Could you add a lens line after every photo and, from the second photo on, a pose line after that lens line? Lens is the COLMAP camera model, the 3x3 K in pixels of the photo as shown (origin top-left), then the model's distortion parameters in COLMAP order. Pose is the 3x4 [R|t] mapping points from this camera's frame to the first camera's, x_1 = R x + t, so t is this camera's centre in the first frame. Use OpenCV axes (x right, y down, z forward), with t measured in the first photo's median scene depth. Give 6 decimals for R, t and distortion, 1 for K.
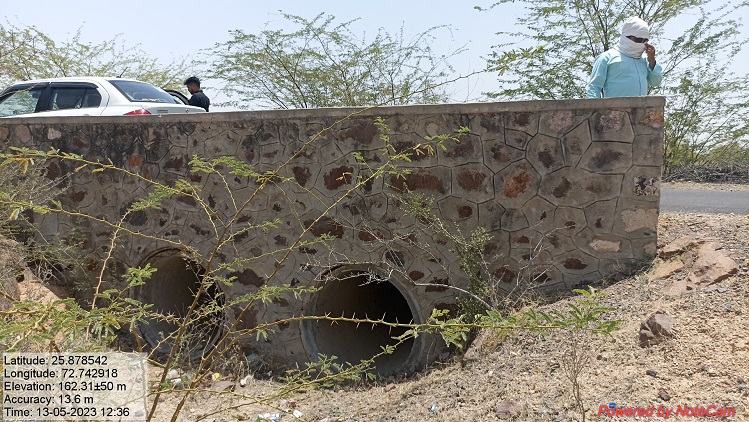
lens RADIAL K [[557.2, 0, 374.5], [0, 557.2, 210.2], [0, 0, 1]] dist [0.028219, -0.000941]
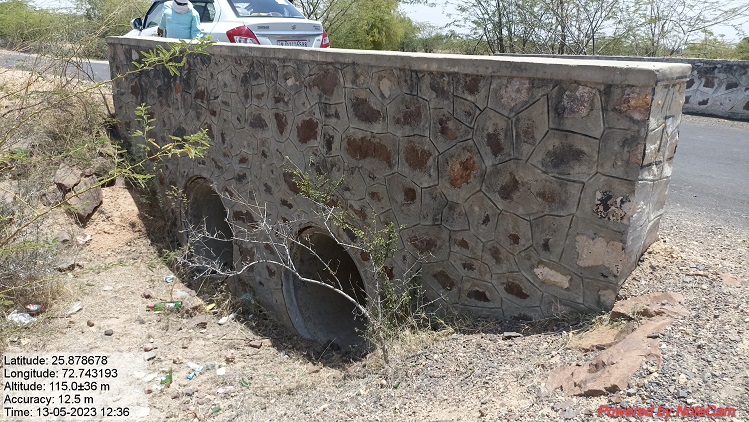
lens RADIAL K [[557.2, 0, 373.6], [0, 557.2, 211.6], [0, 0, 1]] dist [0.028219, -0.000941]
pose [[0.895044, 0.159715, -0.416399, 0.476113], [-0.077466, 0.975159, 0.207520, -0.142514], [0.439199, -0.153483, 0.885182, 0.275882]]
